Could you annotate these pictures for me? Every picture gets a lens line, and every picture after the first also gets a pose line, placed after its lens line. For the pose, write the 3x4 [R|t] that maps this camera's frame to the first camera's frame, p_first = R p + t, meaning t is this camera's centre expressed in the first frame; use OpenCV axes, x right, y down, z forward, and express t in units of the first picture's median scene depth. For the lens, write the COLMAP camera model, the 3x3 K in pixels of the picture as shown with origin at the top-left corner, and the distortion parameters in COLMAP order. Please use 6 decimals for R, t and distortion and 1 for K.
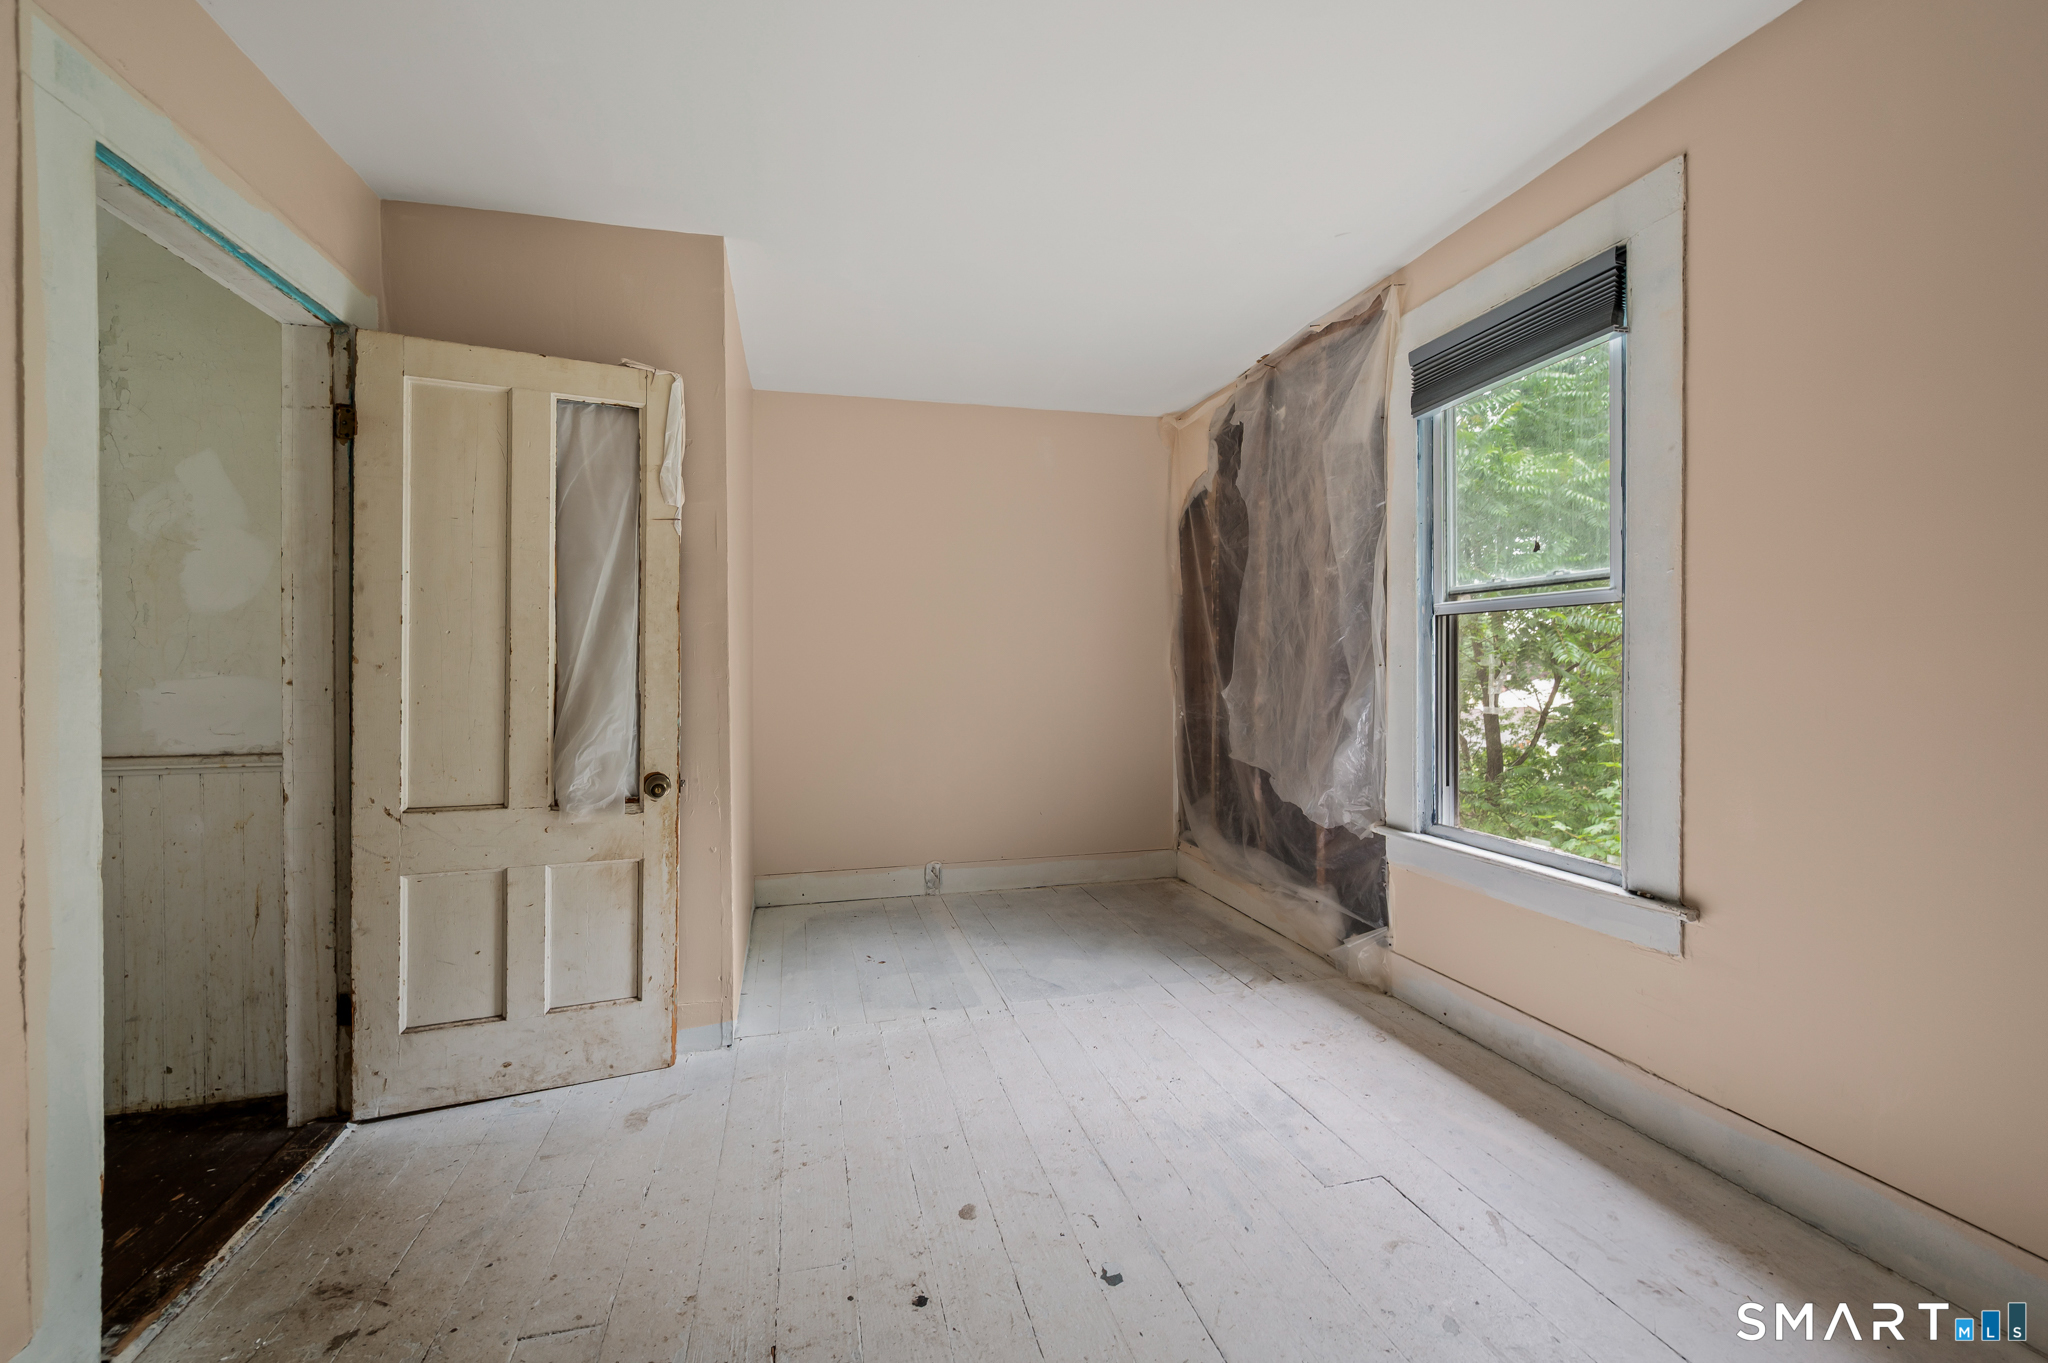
lens RADIAL K [[819.1, 0, 1025.8], [0, 819.1, 668.6], [0, 0, 1]] dist [-0.000882, 0.000366]
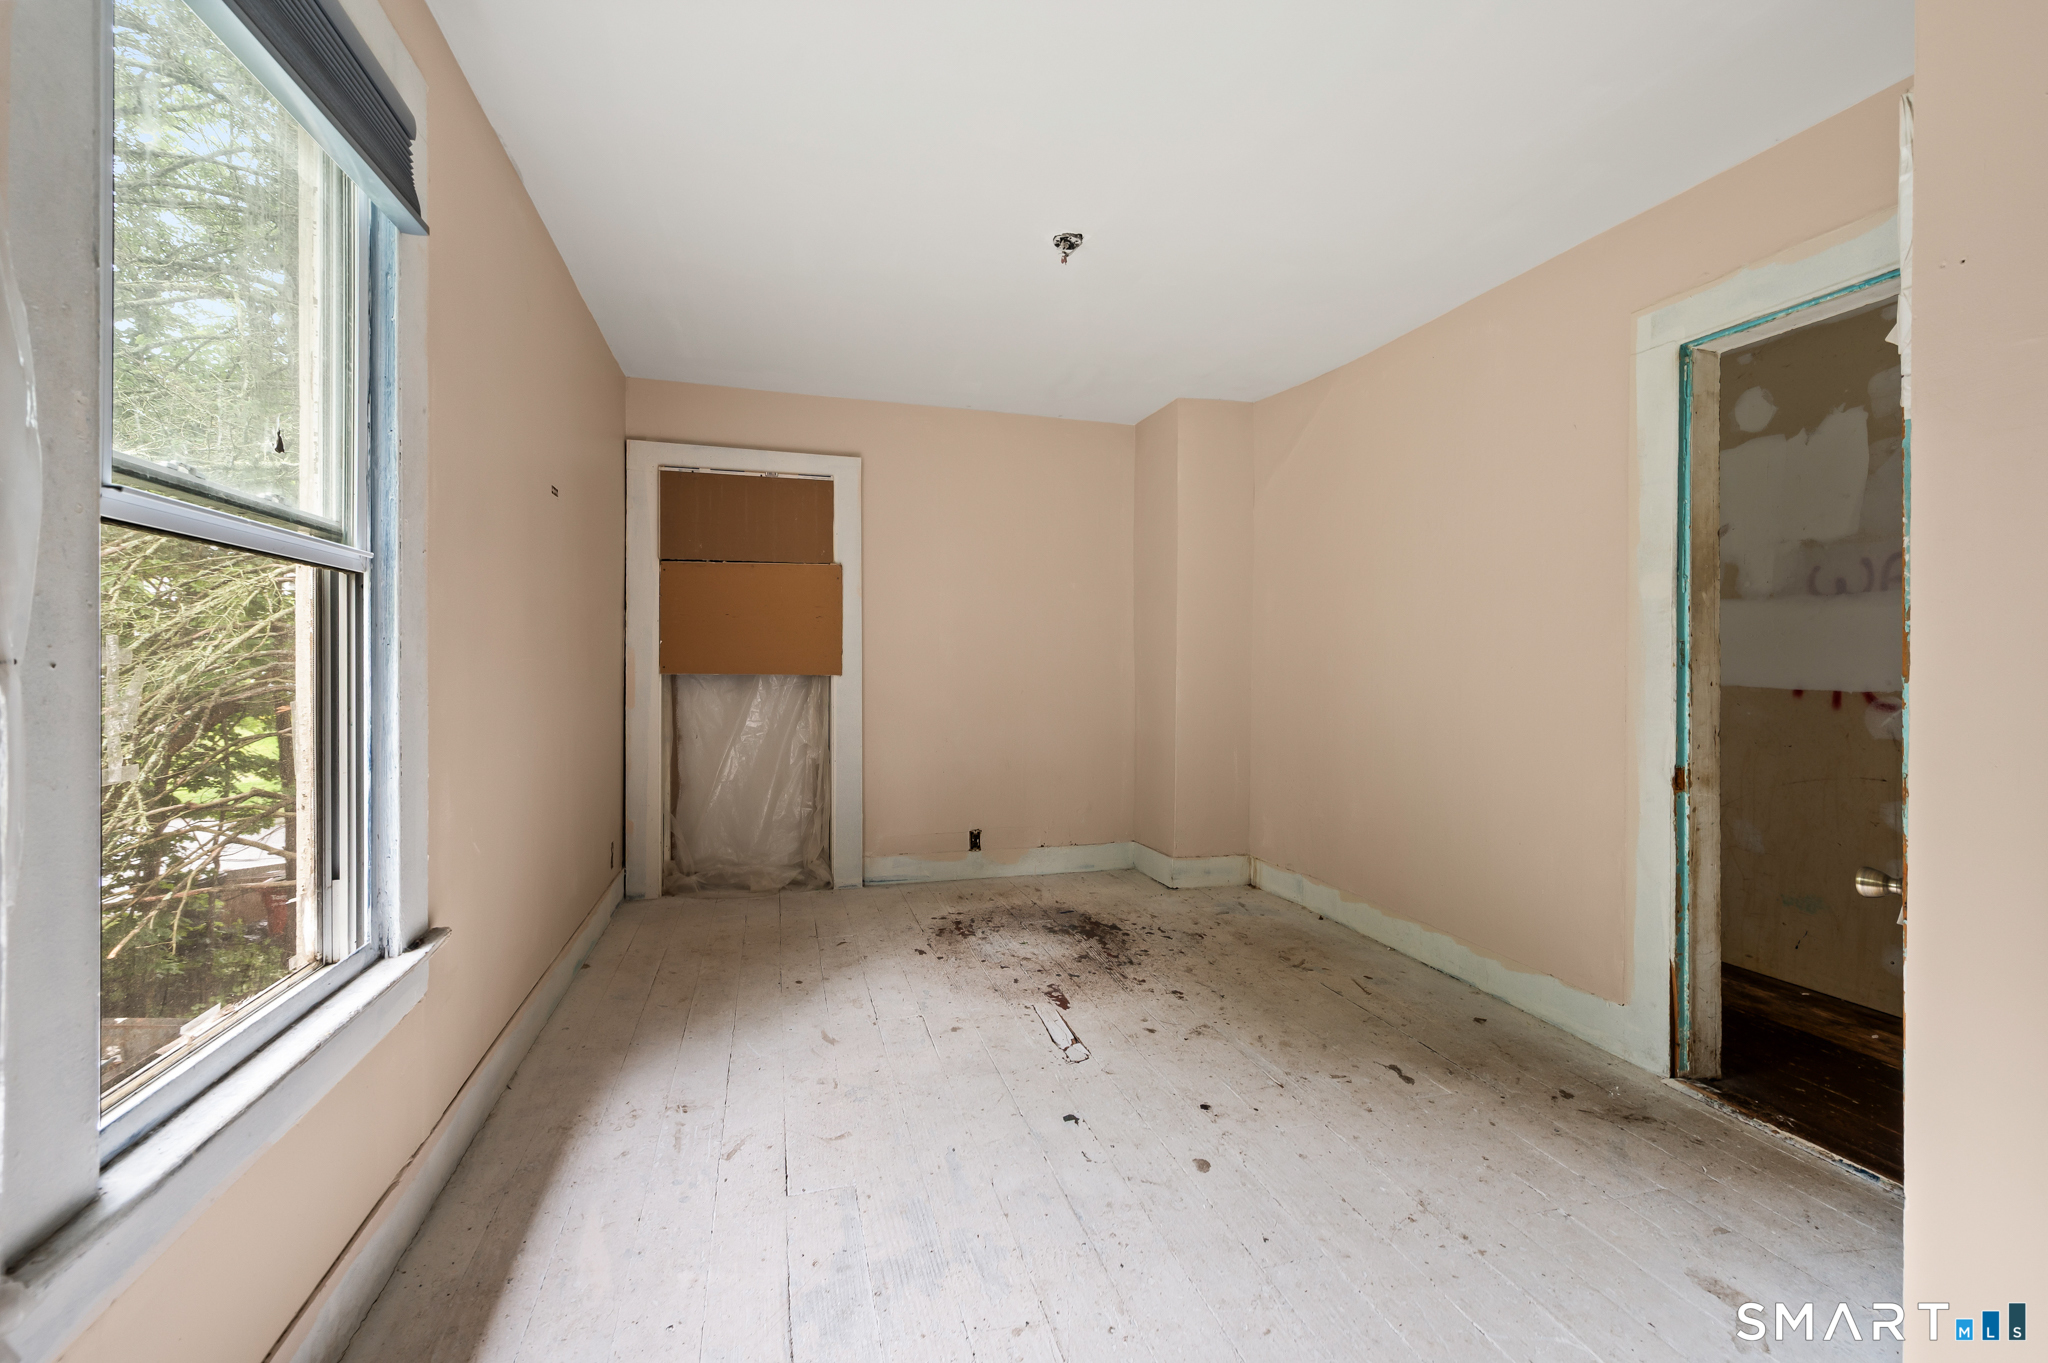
lens RADIAL K [[819.1, 0, 1023.1], [0, 819.1, 665.5], [0, 0, 1]] dist [-0.000882, 0.000366]
pose [[-0.999510, 0.001302, -0.031260, 0.186978], [0.001038, 0.999964, 0.008433, -0.006998], [0.031270, 0.008397, -0.999476, 1.941517]]
